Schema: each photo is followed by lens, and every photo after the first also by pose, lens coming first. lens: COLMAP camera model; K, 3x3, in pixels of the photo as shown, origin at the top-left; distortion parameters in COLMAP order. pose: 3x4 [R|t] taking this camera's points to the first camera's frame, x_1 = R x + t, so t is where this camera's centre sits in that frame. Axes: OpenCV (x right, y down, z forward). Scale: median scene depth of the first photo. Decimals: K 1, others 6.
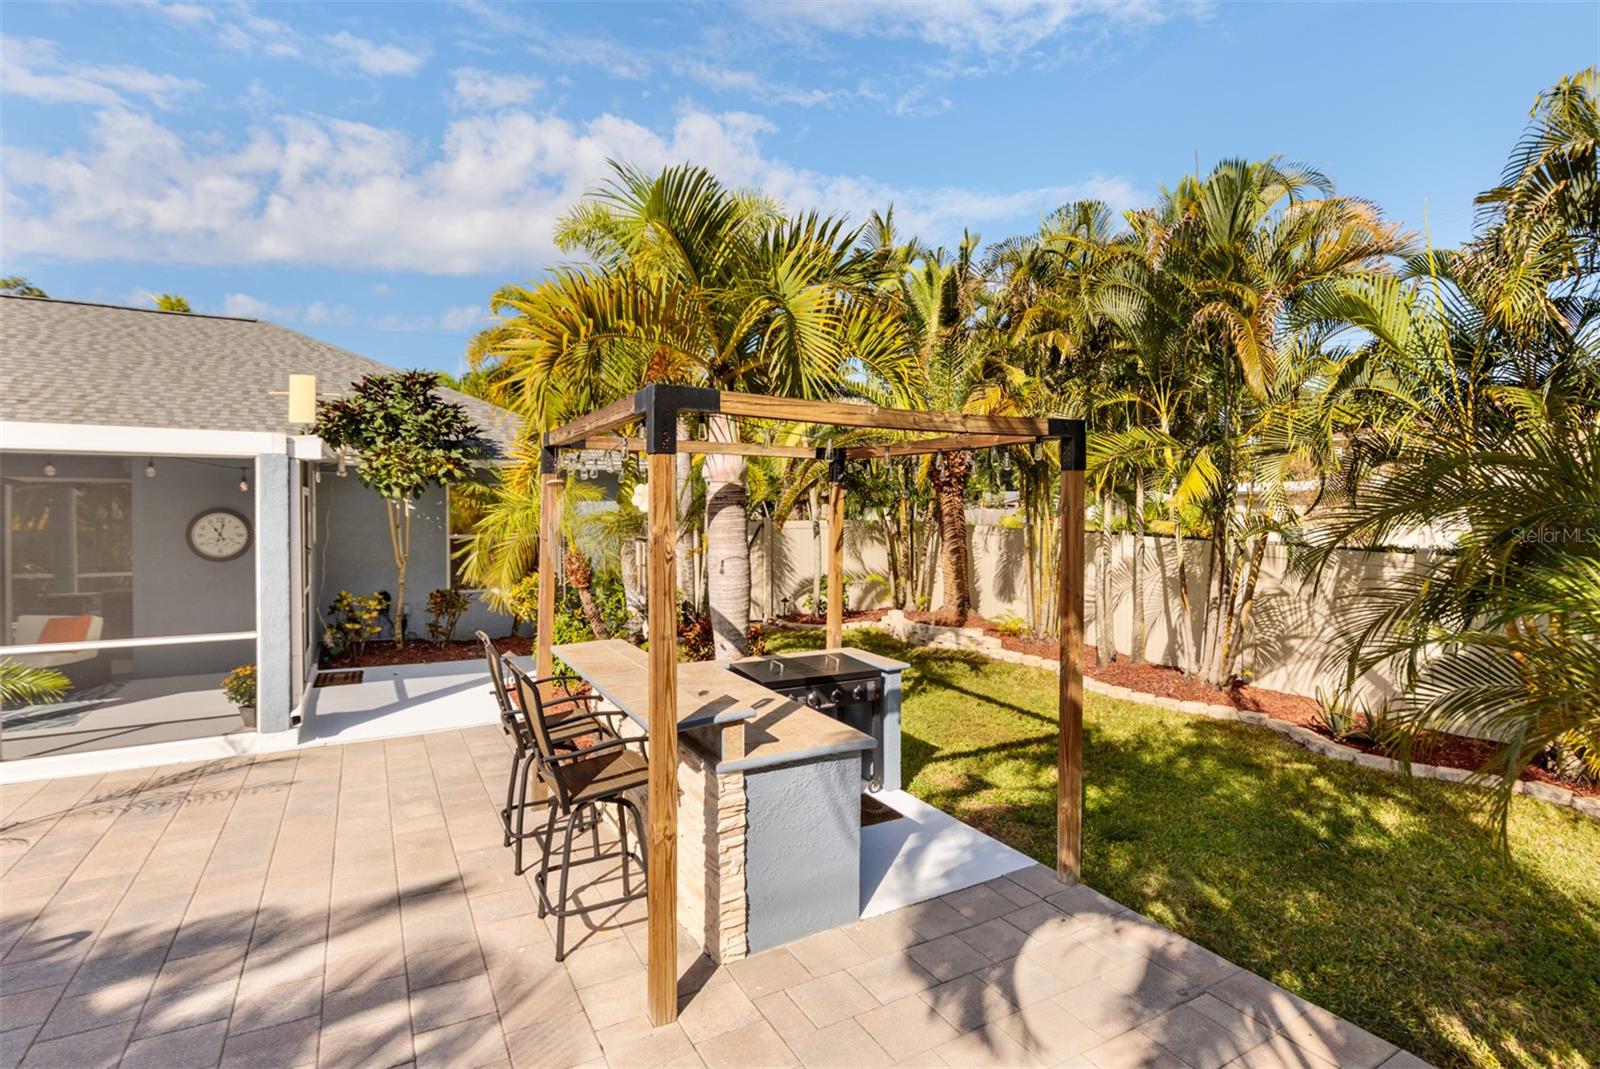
lens RADIAL K [[746.5, 0, 851.8], [0, 746.5, 522.9], [0, 0, 1]] dist [-0.004985, 0.001158]
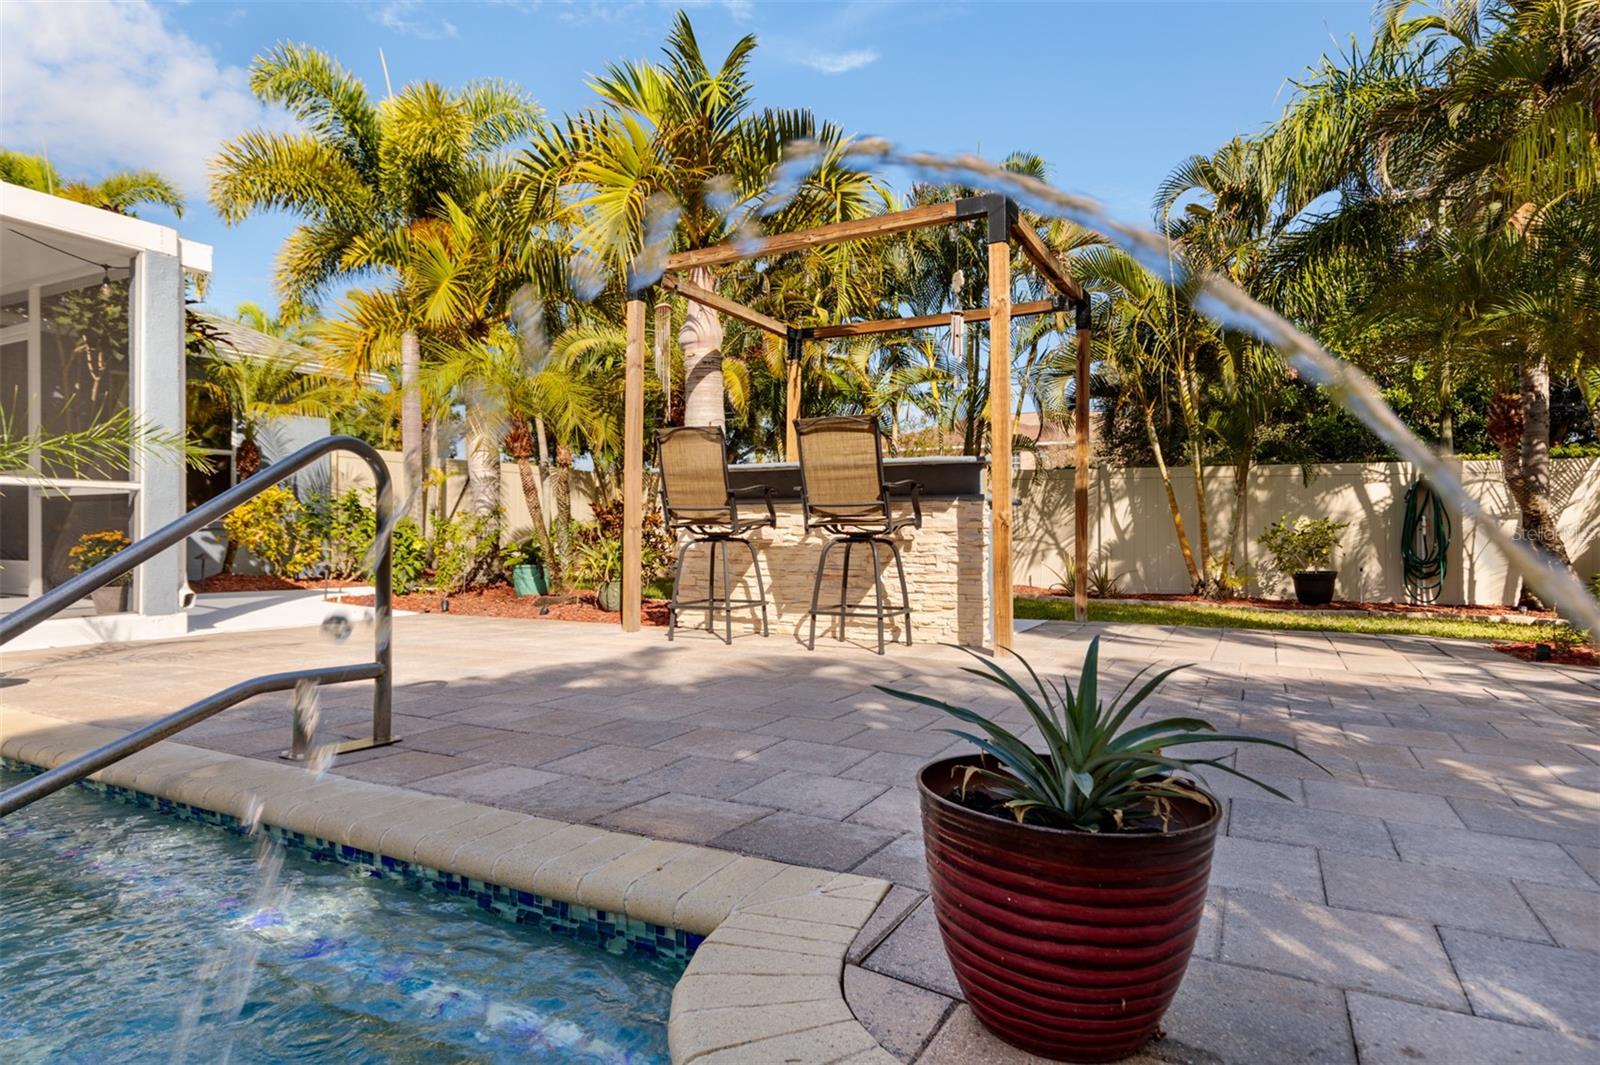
lens RADIAL K [[832.6, 0, 800.1], [0, 832.6, 528.3], [0, 0, 1]] dist [0.000916, 0.000675]
pose [[0.868980, -0.003979, 0.494832, -0.446661], [0.010300, 0.999896, -0.010048, 0.149283], [-0.494741, 0.013829, 0.868931, -0.061100]]
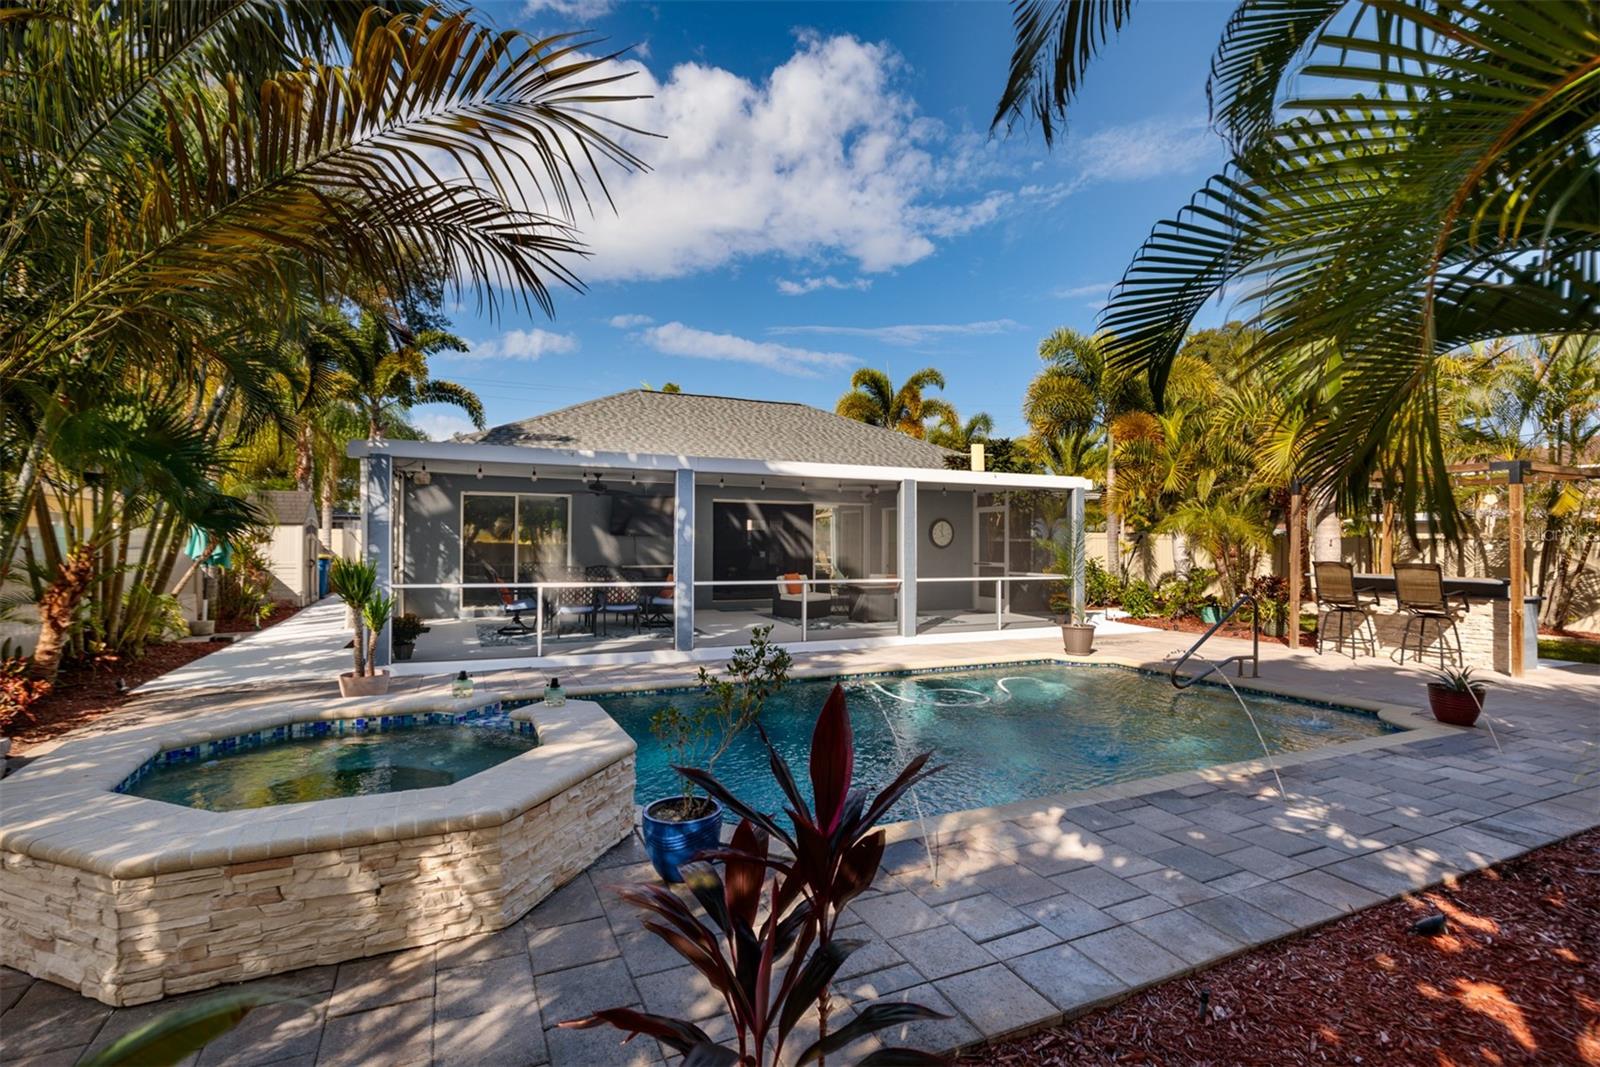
lens RADIAL K [[746.5, 0, 792.8], [0, 746.5, 548.2], [0, 0, 1]] dist [-0.004985, 0.001158]
pose [[0.988825, -0.005085, -0.148995, -0.882954], [0.005455, 0.999983, 0.002069, 0.046495], [0.148982, -0.002858, 0.988836, -0.790735]]
